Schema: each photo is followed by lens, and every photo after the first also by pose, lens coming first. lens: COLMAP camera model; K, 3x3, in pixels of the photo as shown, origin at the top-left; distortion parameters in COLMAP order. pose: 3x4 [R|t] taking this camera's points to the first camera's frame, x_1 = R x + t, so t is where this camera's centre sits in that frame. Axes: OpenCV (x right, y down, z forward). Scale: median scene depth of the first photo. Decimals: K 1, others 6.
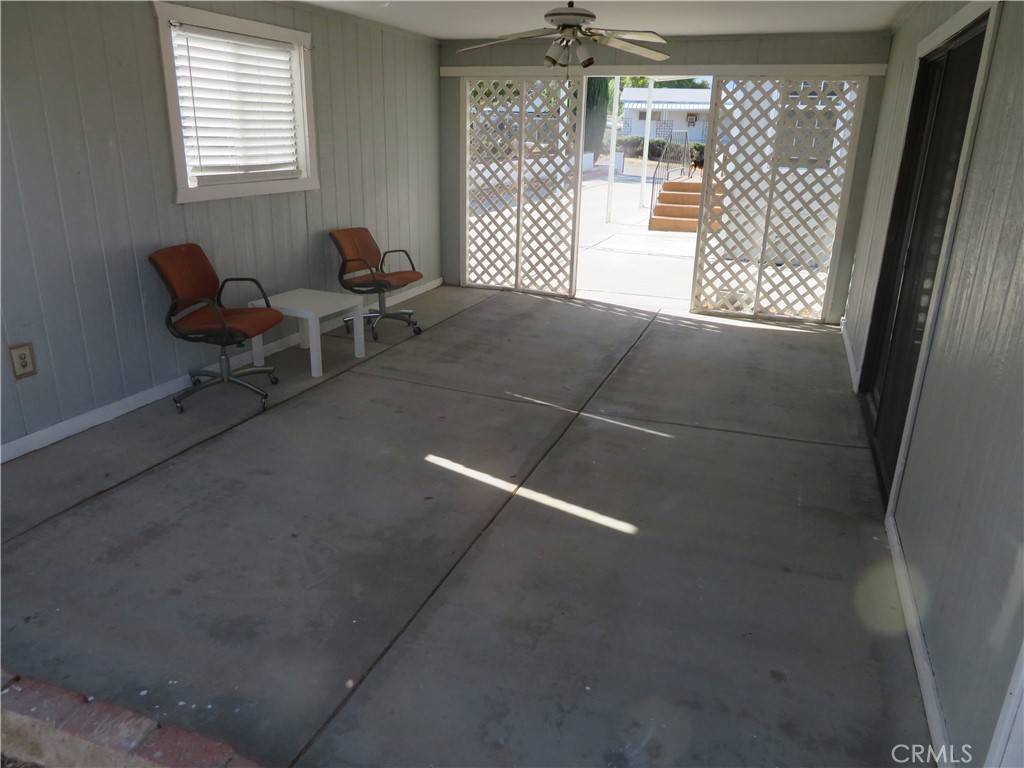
lens RADIAL K [[728.5, 0, 516.7], [0, 728.5, 383.6], [0, 0, 1]] dist [-0.007641, 0.002564]
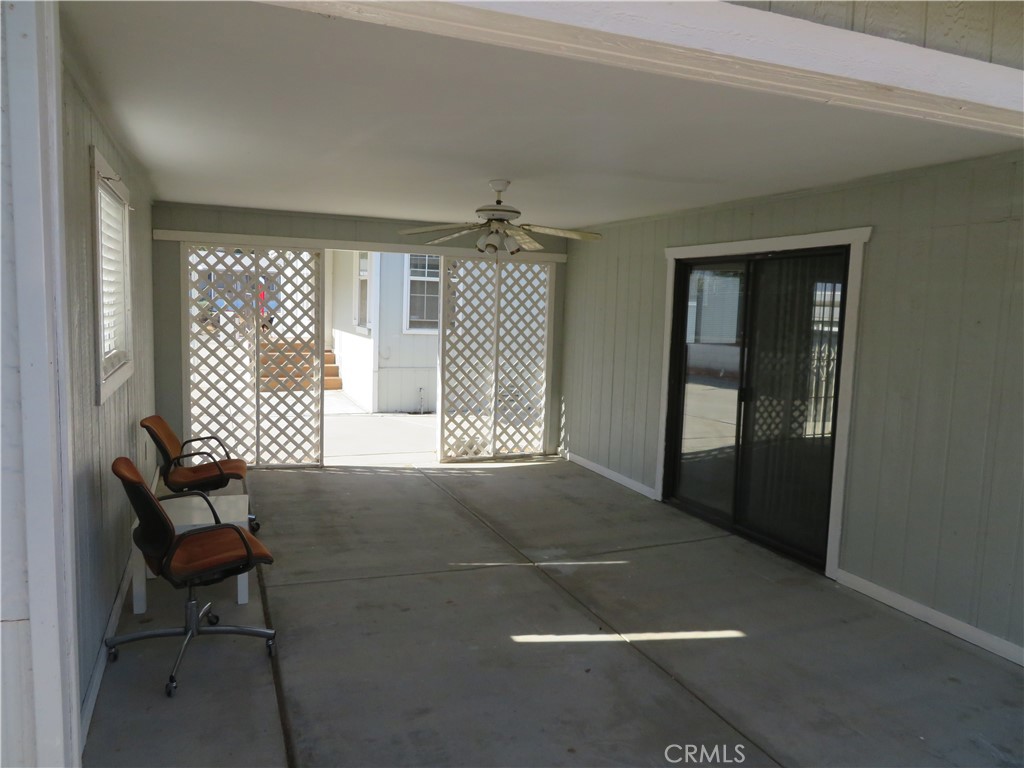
lens RADIAL K [[728.5, 0, 517.0], [0, 728.5, 377.2], [0, 0, 1]] dist [-0.007641, 0.002564]
pose [[0.730901, -0.065105, 0.679371, -0.432925], [0.208421, 0.969179, -0.131352, -0.060728], [-0.649880, 0.237600, 0.721943, 0.137414]]
